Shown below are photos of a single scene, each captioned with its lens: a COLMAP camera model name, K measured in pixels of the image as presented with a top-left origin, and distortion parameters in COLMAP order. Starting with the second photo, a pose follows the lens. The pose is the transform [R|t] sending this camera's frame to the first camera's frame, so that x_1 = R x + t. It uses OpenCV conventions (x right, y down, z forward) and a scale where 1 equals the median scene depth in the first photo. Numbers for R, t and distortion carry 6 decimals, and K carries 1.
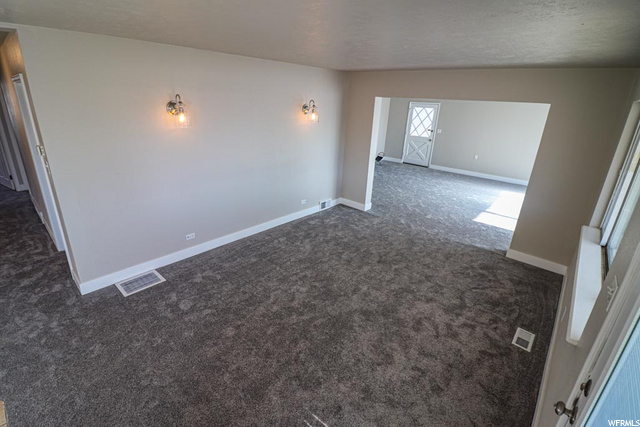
lens RADIAL K [[295.9, 0, 315.3], [0, 295.9, 207.3], [0, 0, 1]] dist [-0.008694, -0.006985]
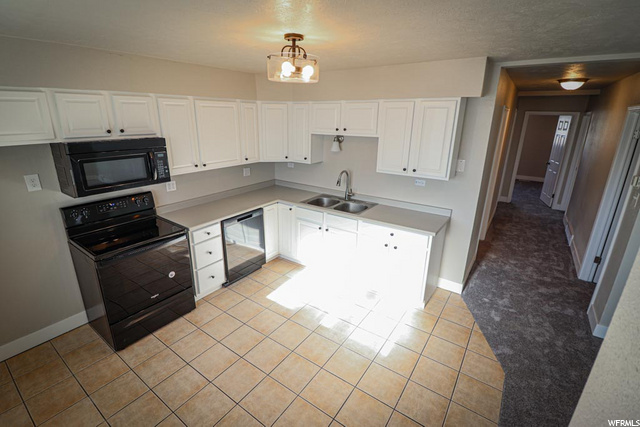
lens RADIAL K [[295.9, 0, 314.9], [0, 295.9, 211.2], [0, 0, 1]] dist [-0.008694, -0.006985]
pose [[0.116886, 0.266663, -0.956676, -0.089692], [-0.342046, 0.915155, 0.213299, 0.033101], [0.932385, 0.302296, 0.198180, -0.083820]]
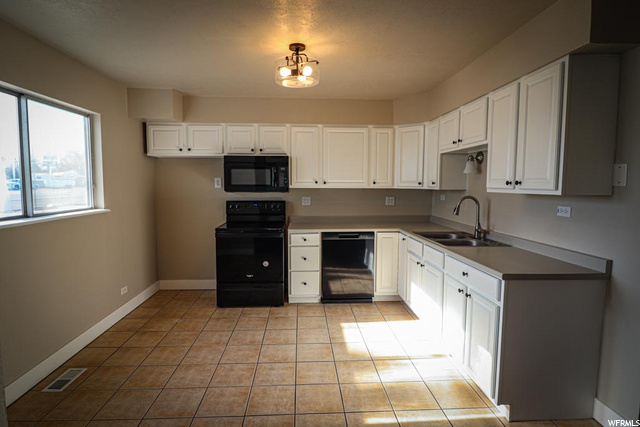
lens RADIAL K [[334.6, 0, 314.7], [0, 334.6, 208.1], [0, 0, 1]] dist [-0.005010, -0.002221]
pose [[-0.705897, 0.010861, -0.708231, -0.181568], [-0.269176, 0.920755, 0.282409, -0.013269], [0.655174, 0.389991, -0.647035, 0.404426]]
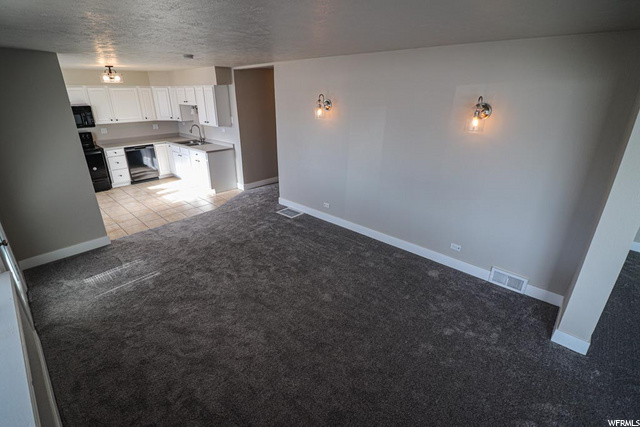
lens RADIAL K [[295.9, 0, 316.5], [0, 295.9, 209.0], [0, 0, 1]] dist [-0.008694, -0.006985]
pose [[-0.009682, 0.331648, -0.943354, 0.715883], [-0.343821, 0.884774, 0.314582, -0.248547], [0.938985, 0.327391, 0.105461, 0.743687]]
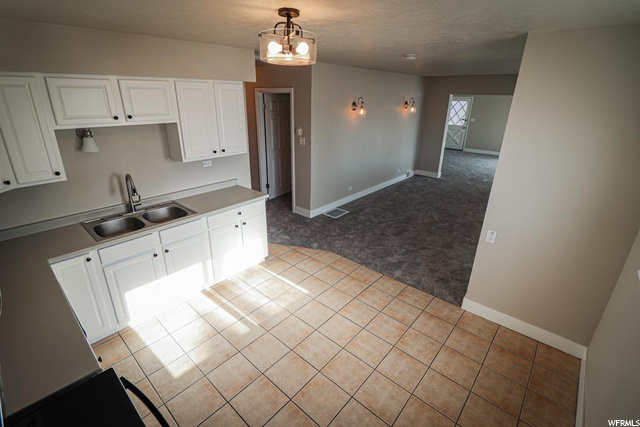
lens RADIAL K [[295.9, 0, 313.6], [0, 295.9, 208.7], [0, 0, 1]] dist [-0.008694, -0.006985]
pose [[0.999505, -0.031356, -0.002611, -0.551473], [0.031388, 0.999415, 0.013593, 0.158755], [0.002183, -0.013668, 0.999904, -0.503641]]
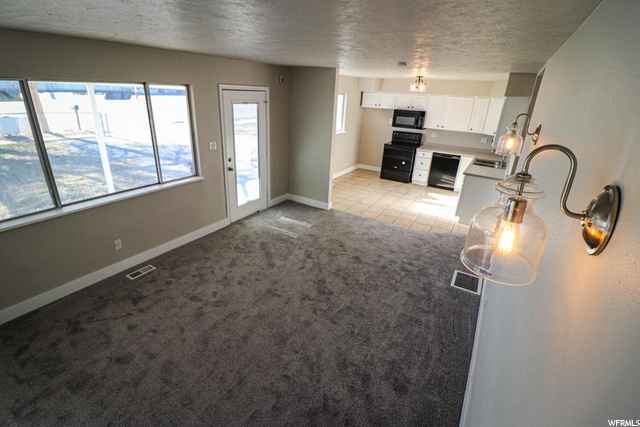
lens RADIAL K [[295.9, 0, 311.4], [0, 295.9, 210.8], [0, 0, 1]] dist [-0.008694, -0.006985]
pose [[-0.982017, -0.010160, -0.188517, 0.144495], [-0.133099, 0.745430, 0.653160, -0.450651], [0.133890, 0.666506, -0.733378, 1.204665]]
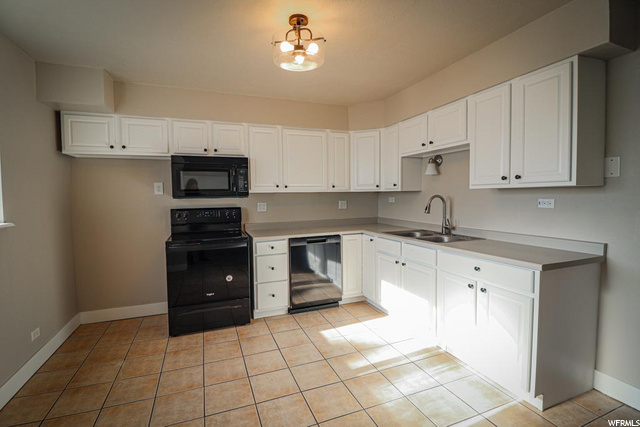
lens RADIAL K [[295.9, 0, 313.8], [0, 295.9, 209.5], [0, 0, 1]] dist [-0.008694, -0.006985]
pose [[-0.451017, 0.009845, -0.892461, -0.192637], [-0.306066, 0.937600, 0.165017, 0.086201], [0.838396, 0.347577, -0.419860, 0.197263]]
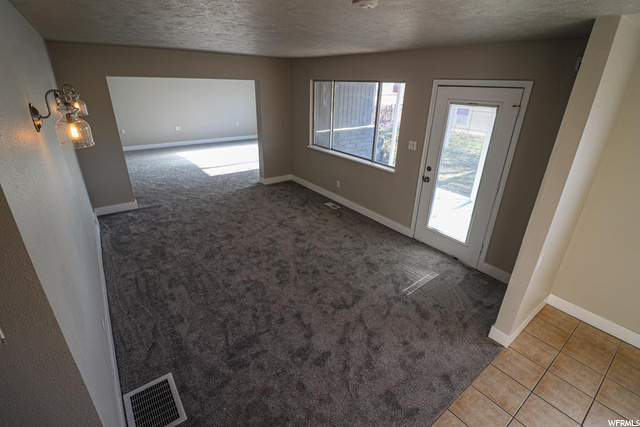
lens RADIAL K [[295.9, 0, 315.8], [0, 295.9, 207.2], [0, 0, 1]] dist [-0.008694, -0.006985]
pose [[0.193358, -0.413953, 0.889526, -0.694506], [0.319359, 0.883816, 0.341876, -0.163714], [-0.927697, 0.217974, 0.303093, 0.322801]]
